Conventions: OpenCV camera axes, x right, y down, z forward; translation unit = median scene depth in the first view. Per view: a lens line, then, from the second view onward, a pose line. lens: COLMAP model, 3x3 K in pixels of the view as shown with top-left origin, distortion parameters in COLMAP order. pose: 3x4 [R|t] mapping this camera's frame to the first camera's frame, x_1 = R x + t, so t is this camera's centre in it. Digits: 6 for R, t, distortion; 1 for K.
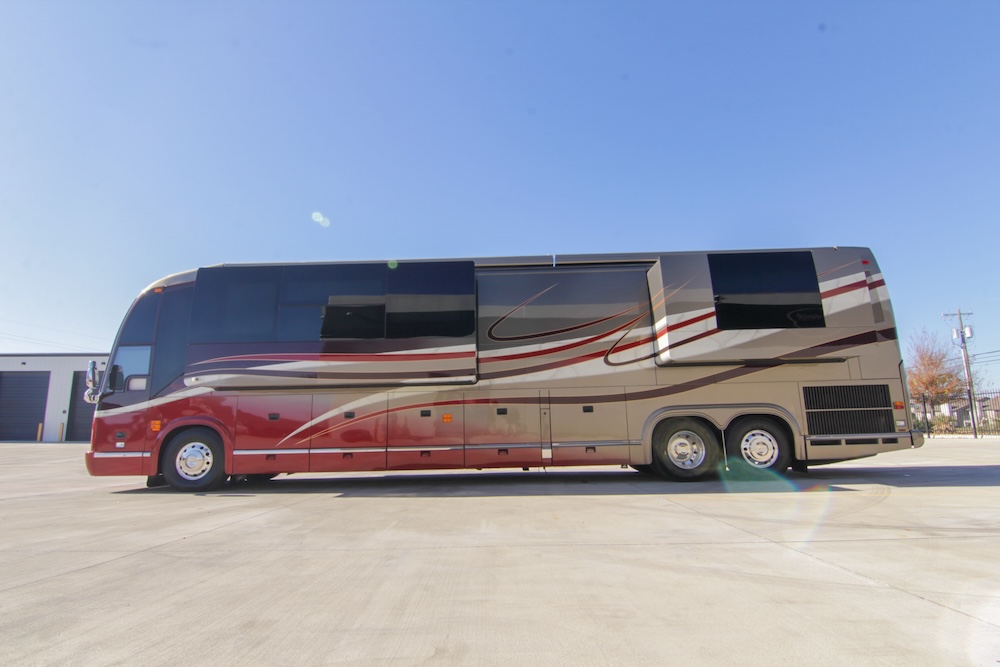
lens RADIAL K [[505.5, 0, 500.0], [0, 505.5, 333.5], [0, 0, 1]] dist [-0.002326, -0.019620]
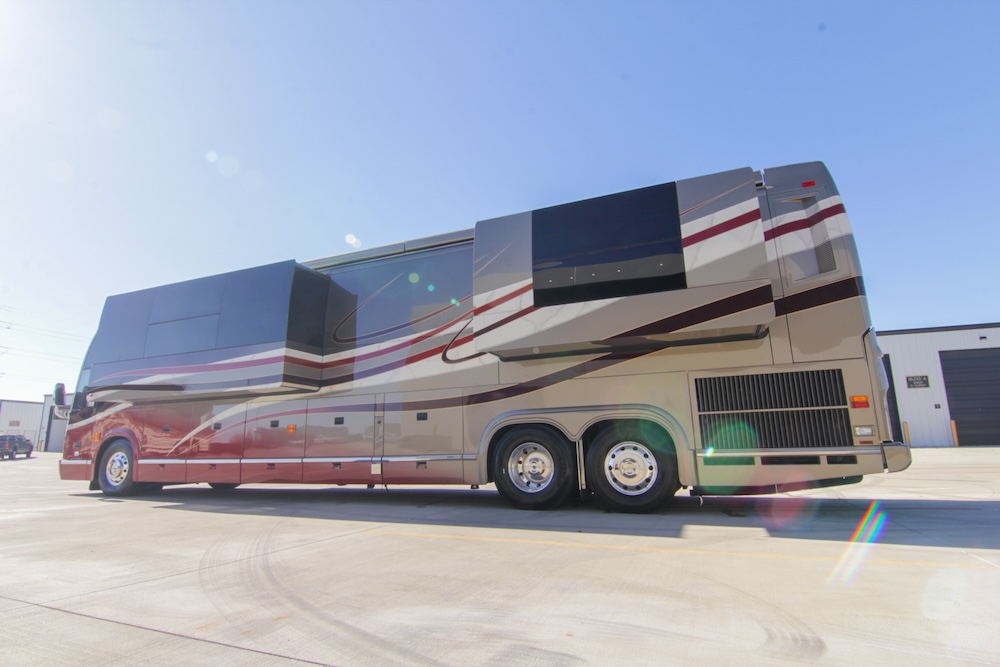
lens RADIAL K [[505.5, 0, 500.0], [0, 505.5, 333.5], [0, 0, 1]] dist [-0.002326, -0.019620]
pose [[0.931388, -0.076589, -0.355880, 0.606564], [0.071768, 0.997063, -0.026750, 0.044272], [0.356884, -0.000626, 0.934149, 0.264569]]
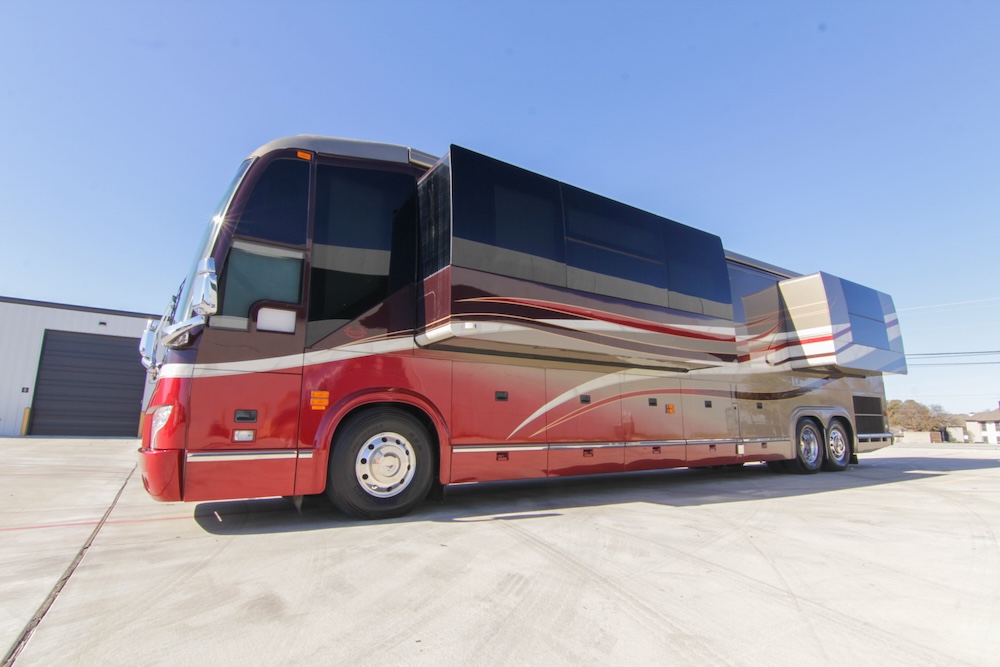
lens RADIAL K [[505.5, 0, 500.0], [0, 505.5, 333.5], [0, 0, 1]] dist [-0.002326, -0.019620]
pose [[0.824089, 0.125322, 0.552423, -0.843100], [-0.114076, 0.991956, -0.054858, 0.121222], [-0.554854, -0.017811, 0.831757, 0.448264]]
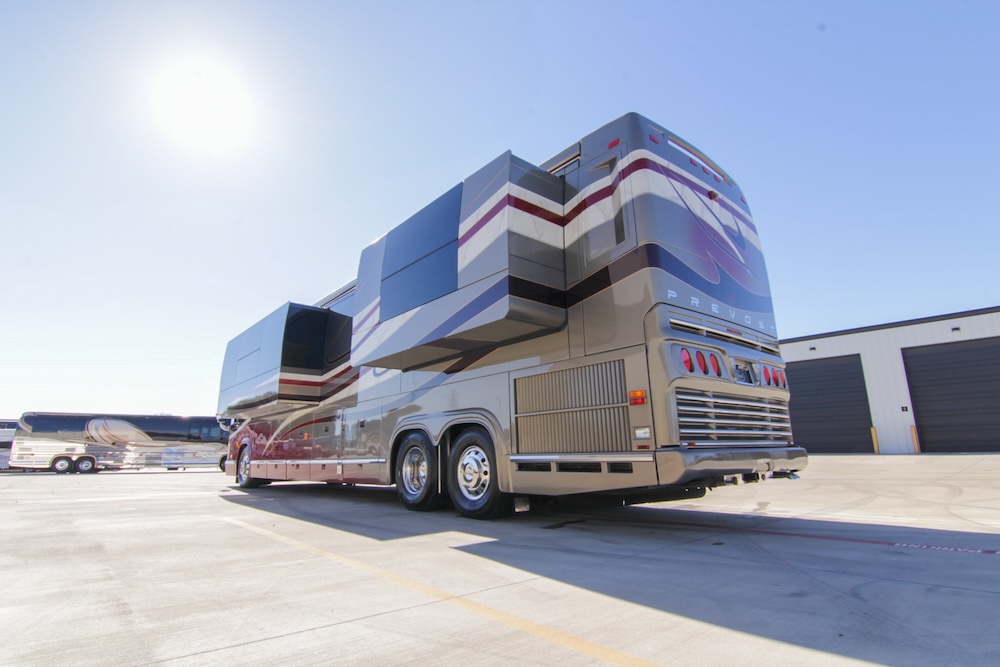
lens RADIAL K [[505.5, 0, 500.0], [0, 505.5, 333.5], [0, 0, 1]] dist [-0.002326, -0.019620]
pose [[0.664763, -0.165674, -0.728452, 1.078520], [0.145930, 0.985112, -0.090876, 0.105092], [0.732662, -0.045892, 0.679043, 0.551077]]
